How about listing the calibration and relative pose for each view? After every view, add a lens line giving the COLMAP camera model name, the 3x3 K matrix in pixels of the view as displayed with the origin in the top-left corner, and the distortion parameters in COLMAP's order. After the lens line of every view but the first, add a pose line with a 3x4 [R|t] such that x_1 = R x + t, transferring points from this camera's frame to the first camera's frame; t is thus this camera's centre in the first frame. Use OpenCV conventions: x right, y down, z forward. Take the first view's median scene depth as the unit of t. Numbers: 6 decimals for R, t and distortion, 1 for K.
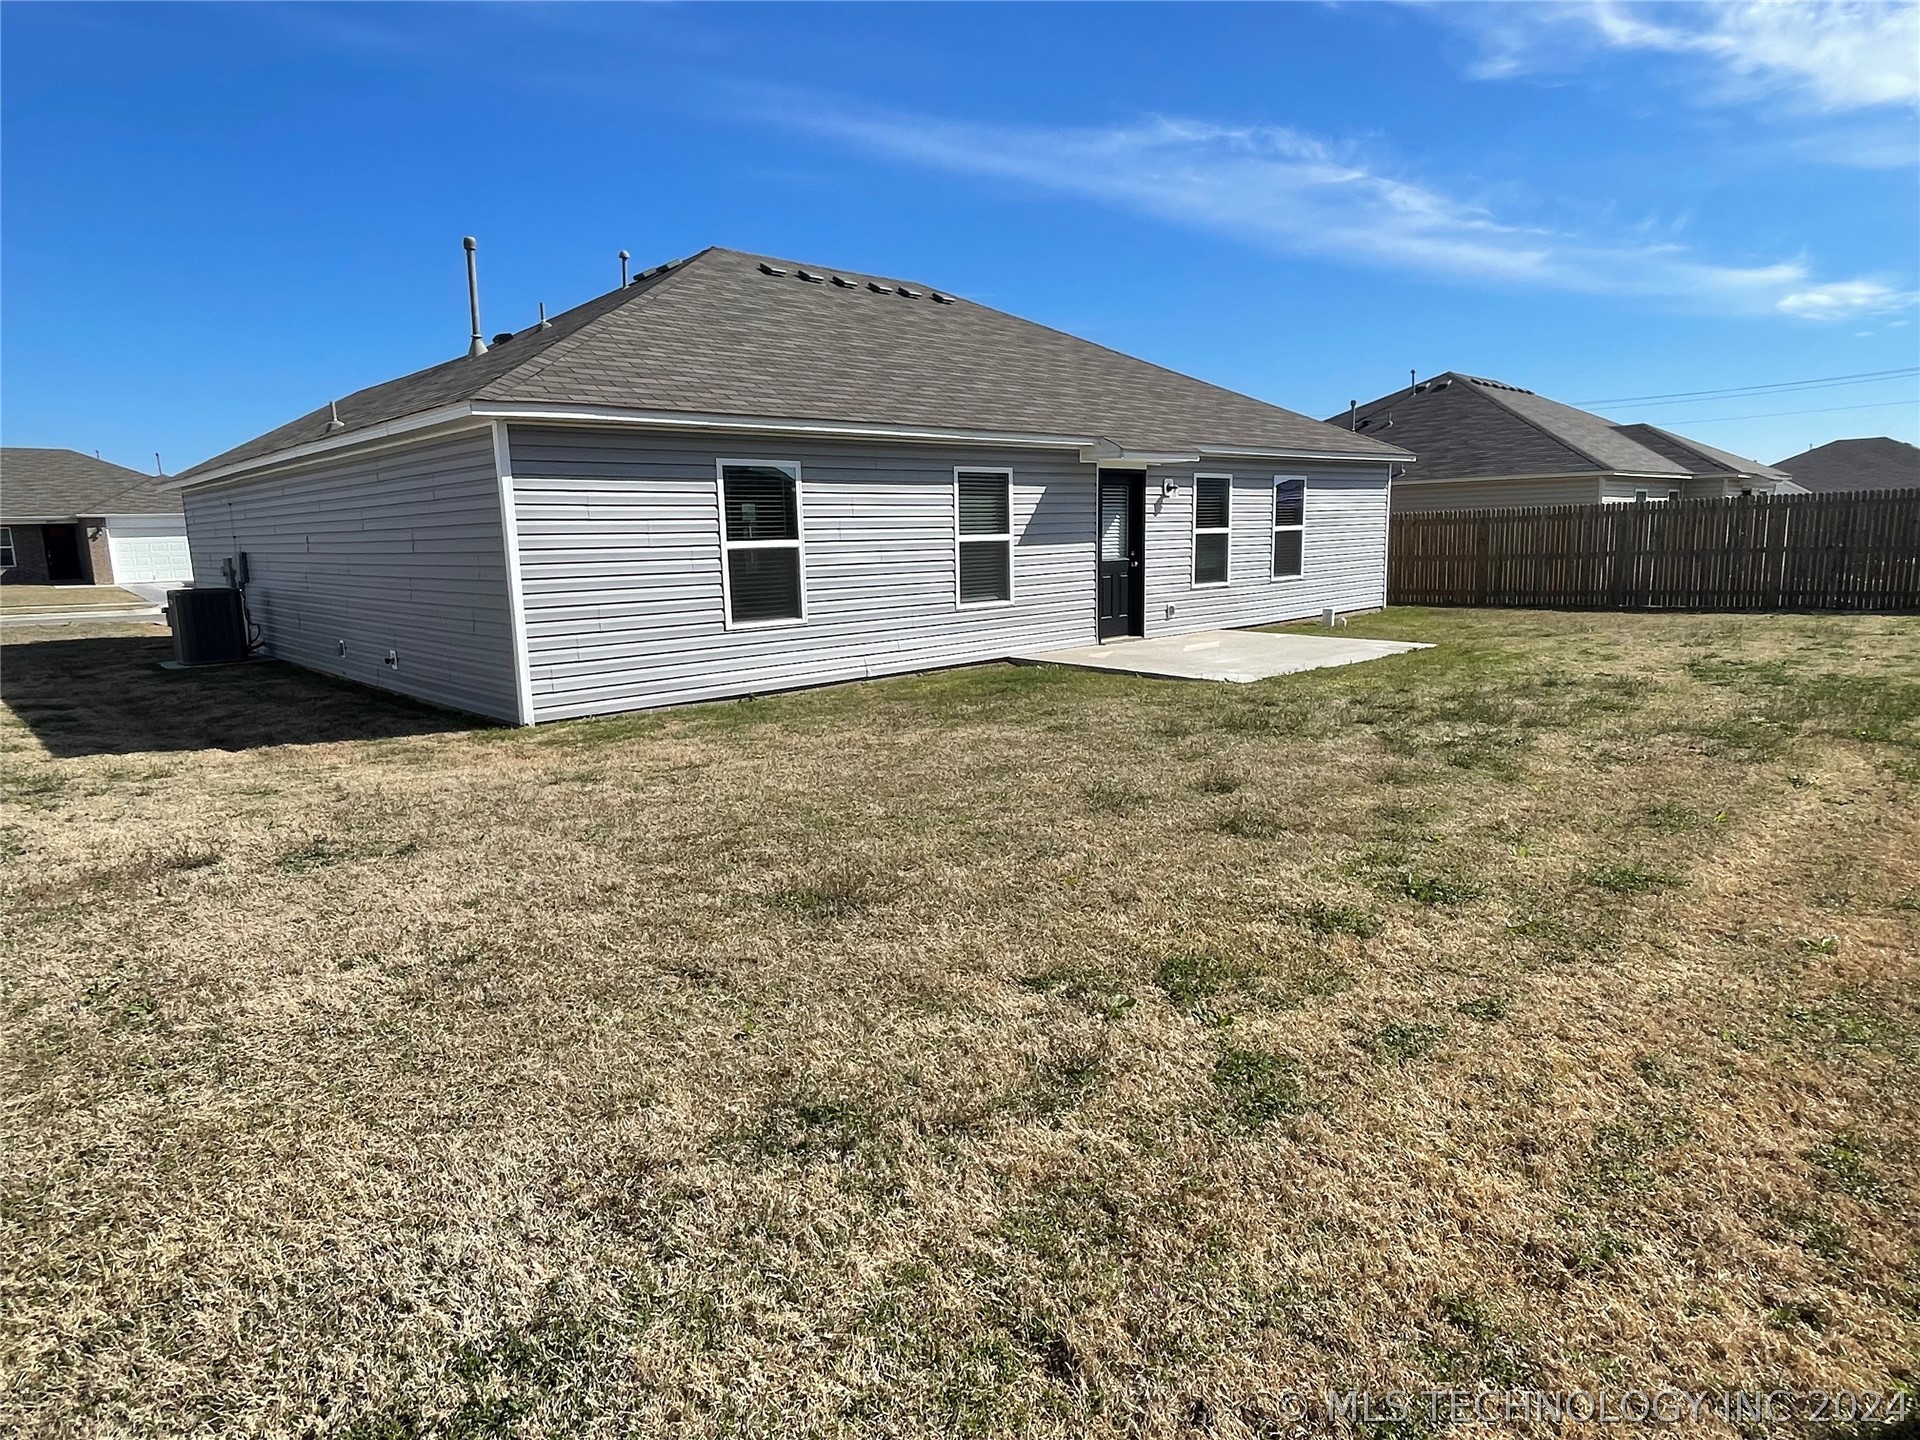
lens RADIAL K [[1108.3, 0, 960.0], [0, 1108.3, 720.0], [0, 0, 1]] dist [0.000109, -0.000045]
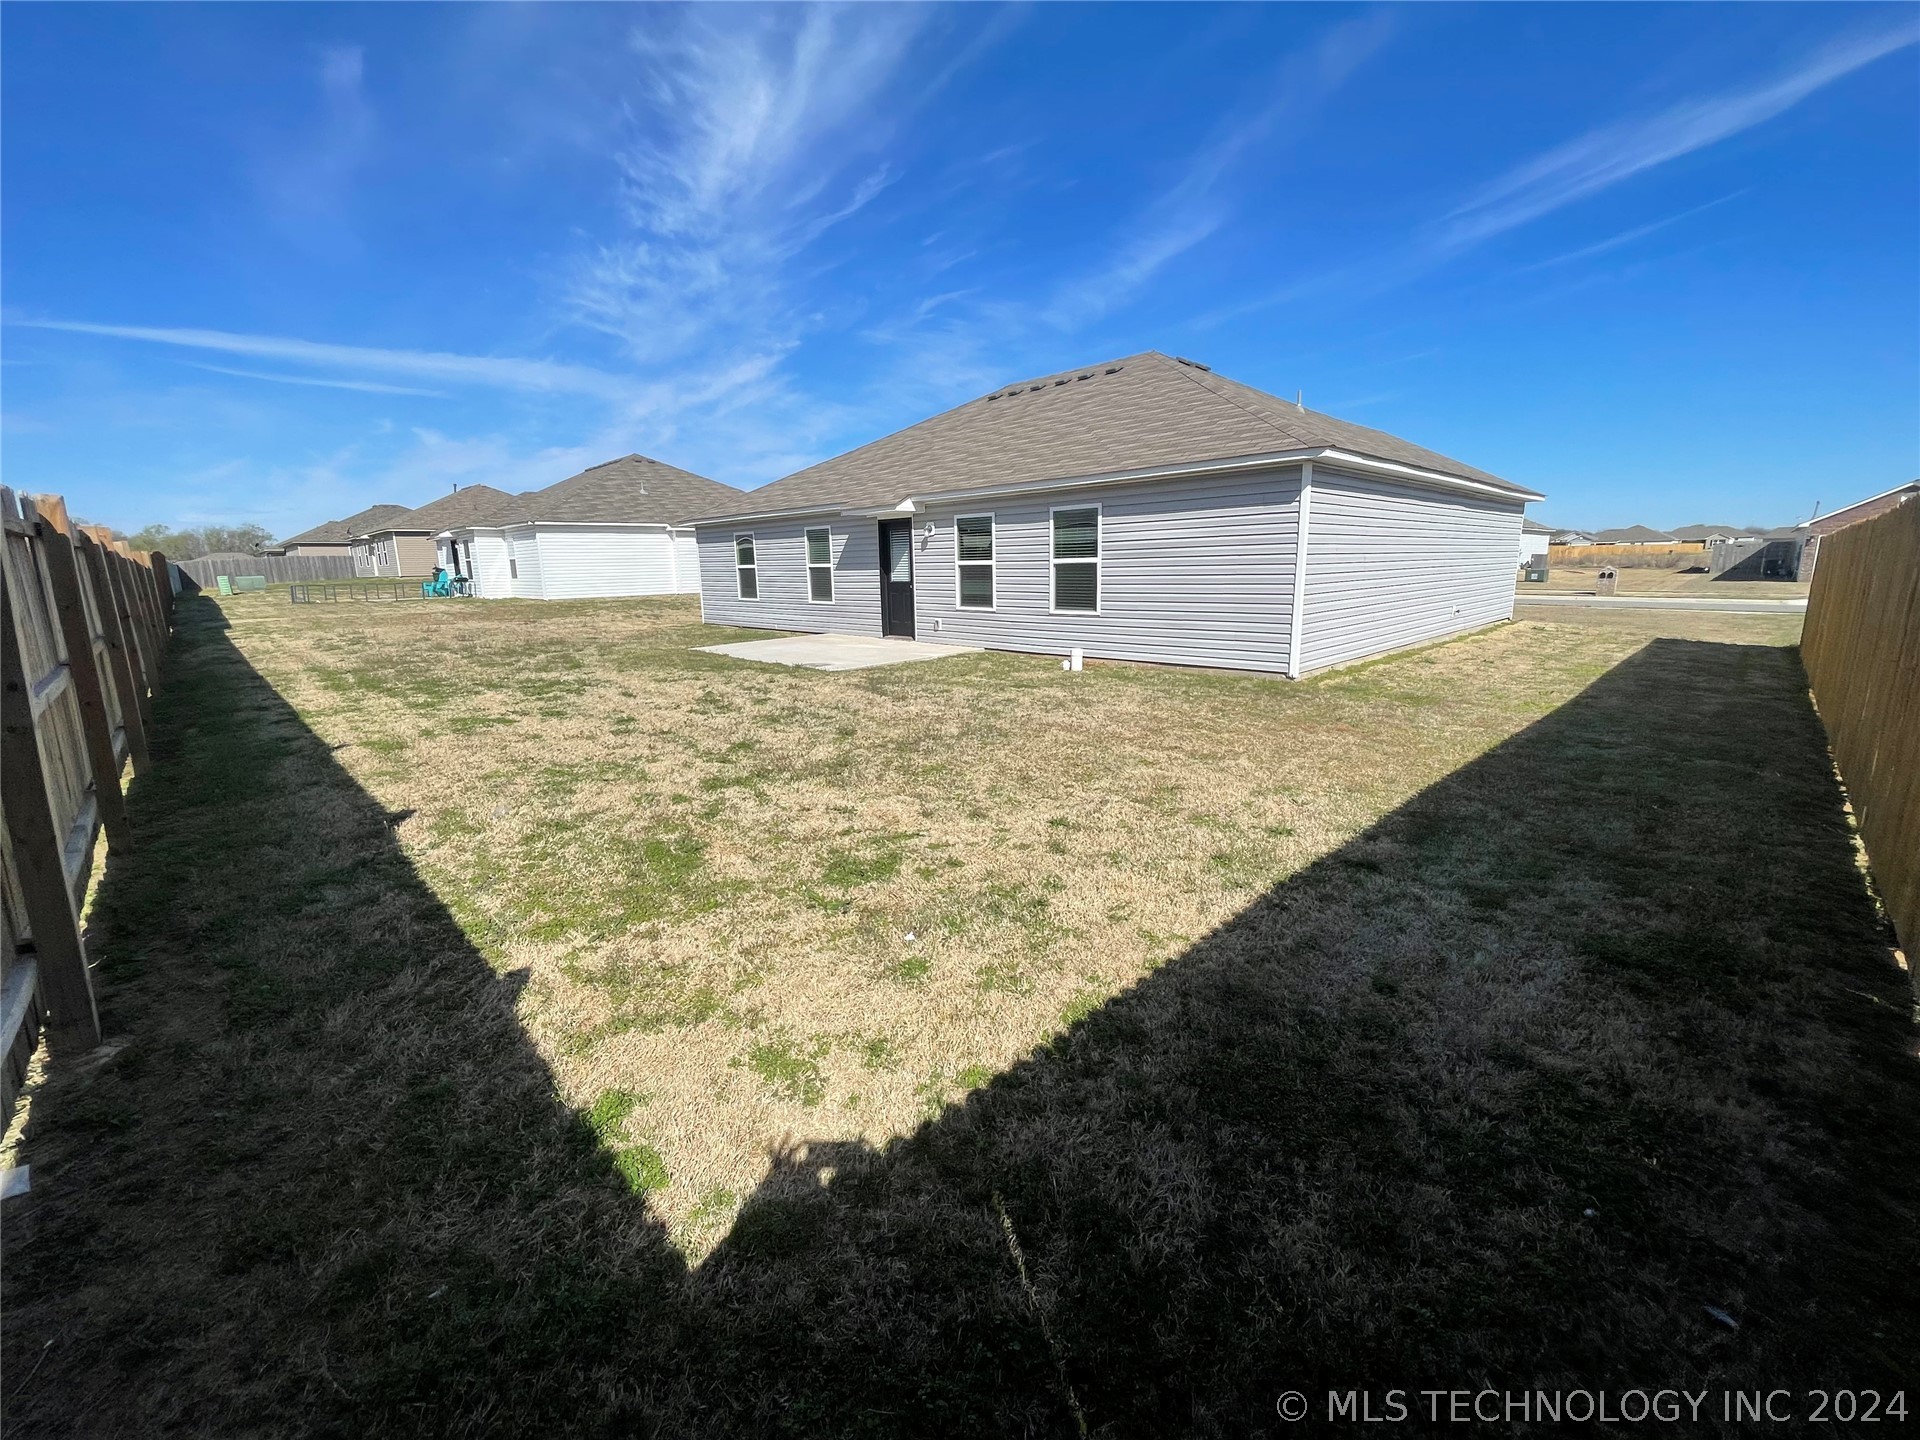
lens RADIAL K [[774.5, 0, 953.8], [0, 774.5, 719.7], [0, 0, 1]] dist [-0.001405, -0.000221]
pose [[0.006966, 0.229126, -0.973372, 1.112974], [-0.143250, 0.963584, 0.225797, -0.200930], [0.989662, 0.137863, 0.039535, 1.011563]]
